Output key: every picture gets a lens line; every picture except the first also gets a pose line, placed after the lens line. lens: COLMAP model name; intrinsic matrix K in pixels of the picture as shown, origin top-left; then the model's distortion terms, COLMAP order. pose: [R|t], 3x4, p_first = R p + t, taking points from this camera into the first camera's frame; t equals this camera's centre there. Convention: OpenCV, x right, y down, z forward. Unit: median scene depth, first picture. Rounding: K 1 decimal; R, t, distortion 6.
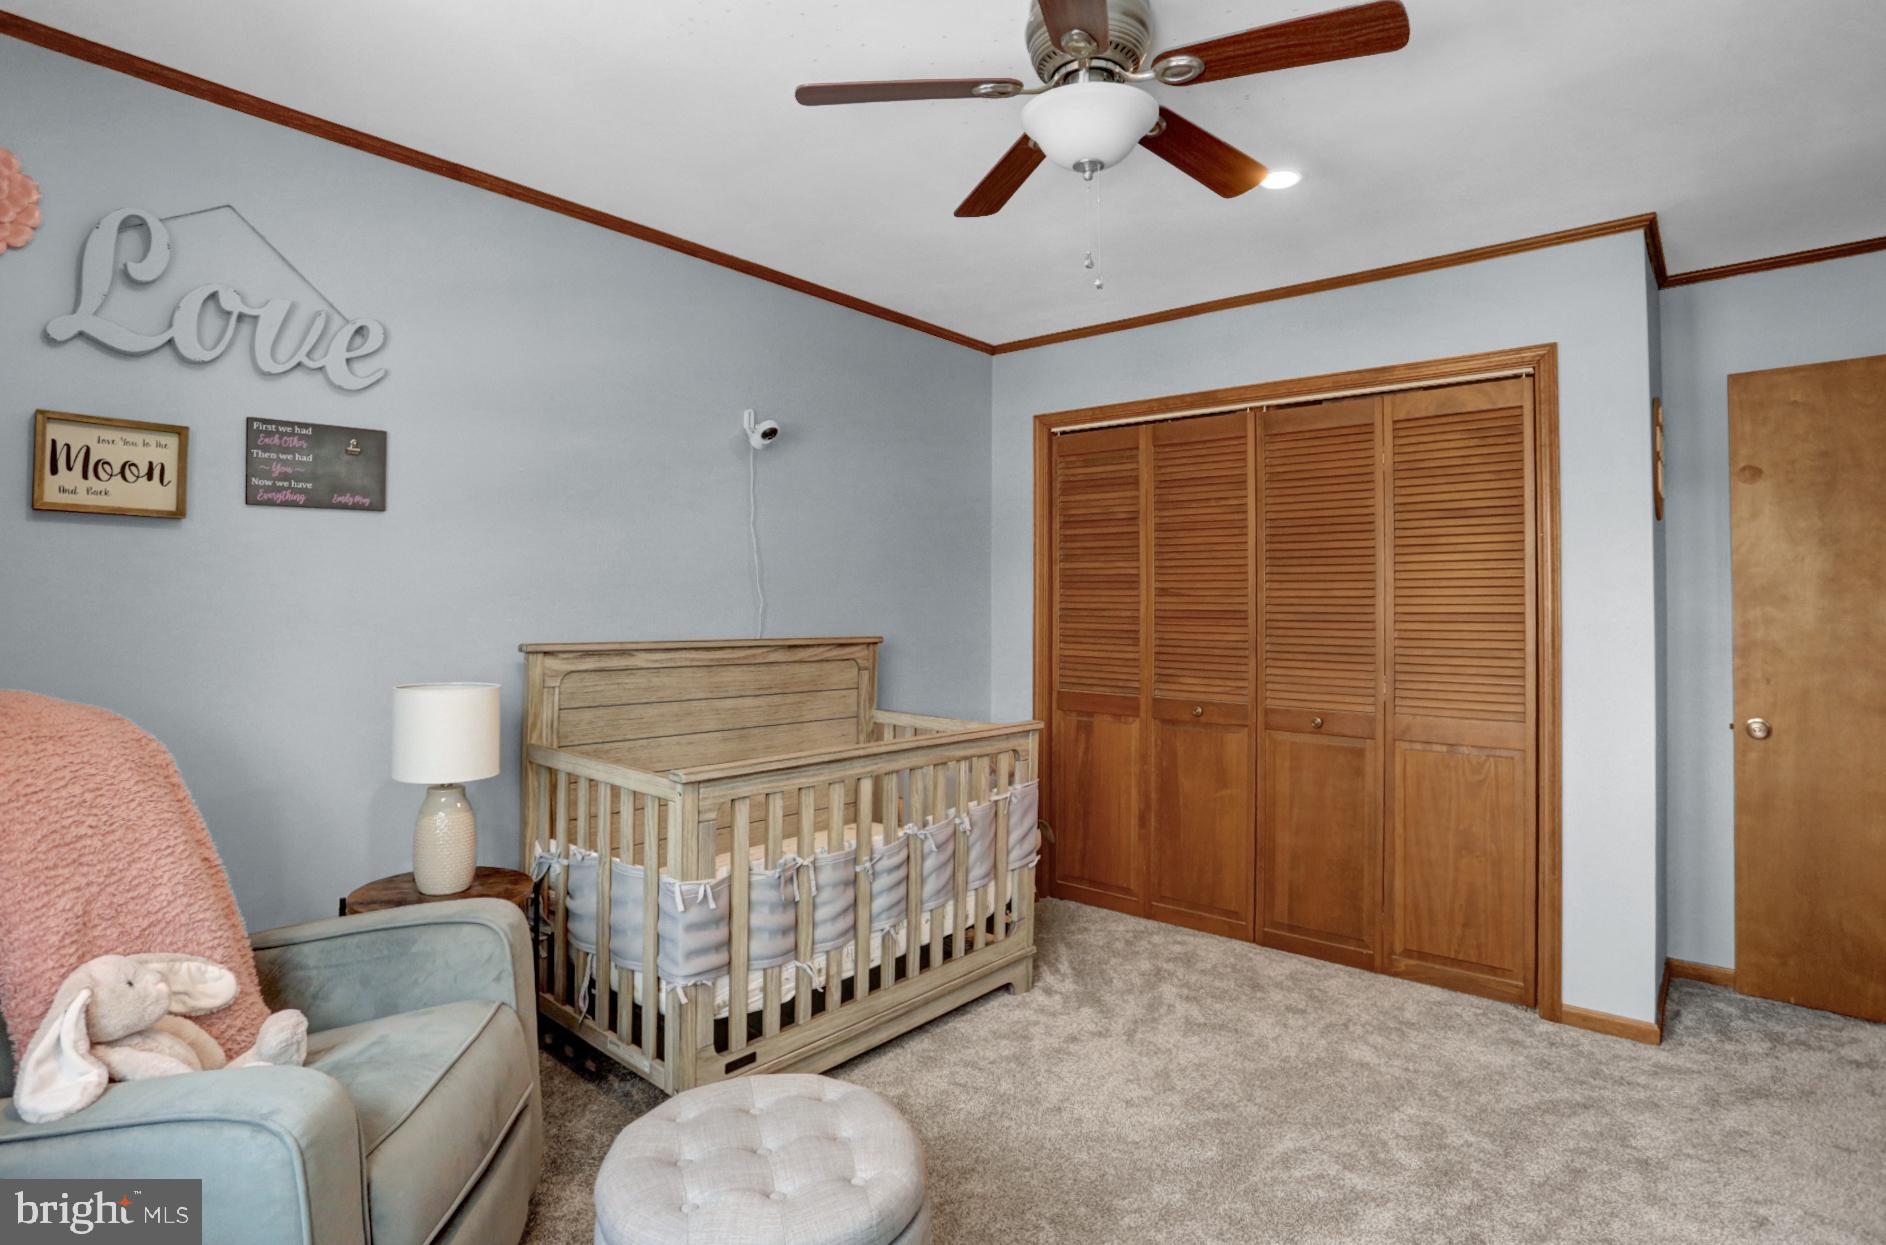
lens RADIAL K [[925.4, 0, 944.8], [0, 925.4, 616.5], [0, 0, 1]] dist [-0.056312, 0.021675]
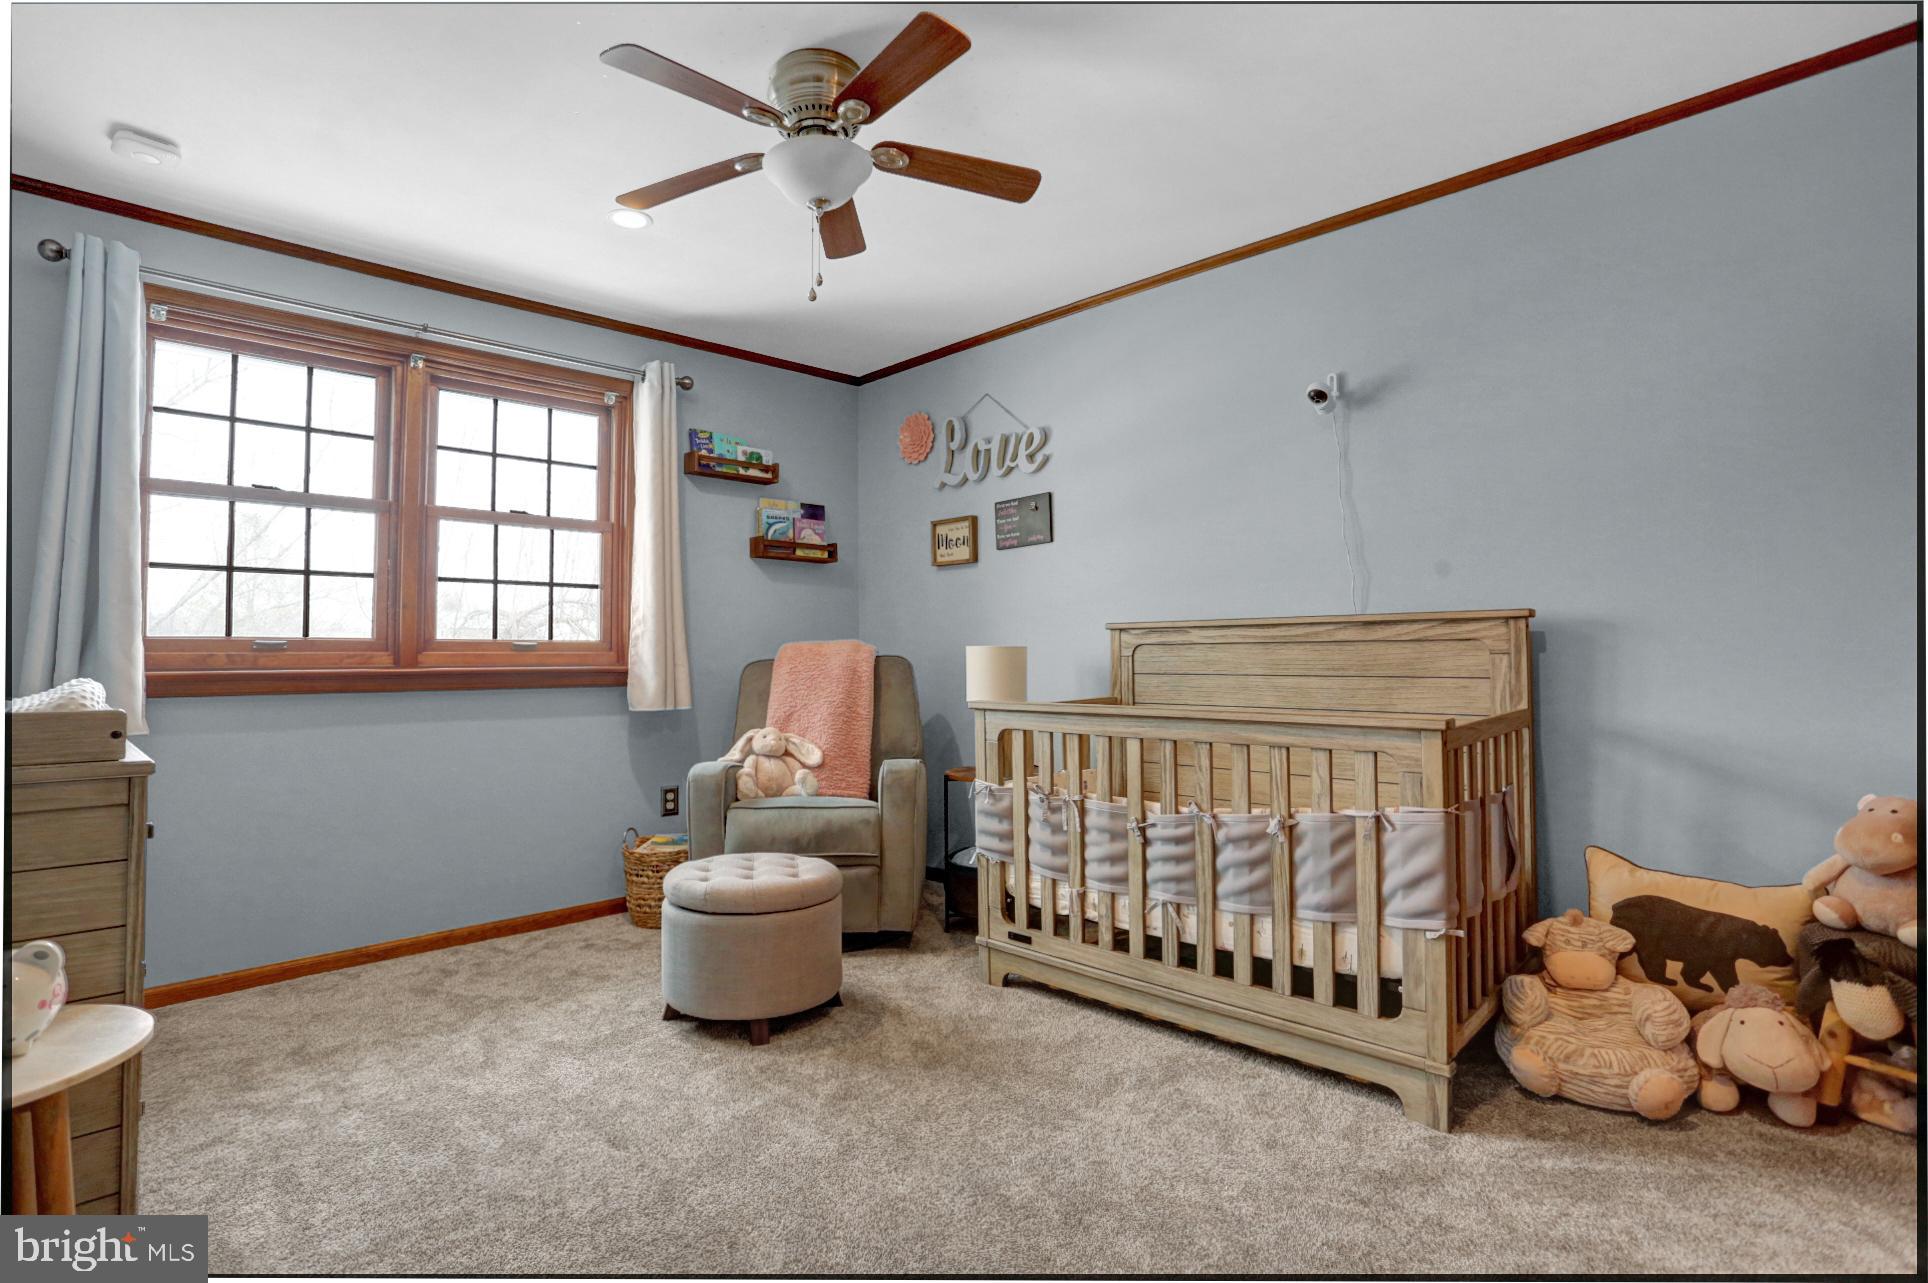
lens RADIAL K [[946.0, 0, 951.9], [0, 946.0, 636.0], [0, 0, 1]] dist [-0.056312, 0.021675]
pose [[-0.064473, -0.030203, -0.997462, 0.901292], [0.001820, 0.999537, -0.030384, 0.085871], [0.997918, -0.003774, -0.064389, 0.803864]]
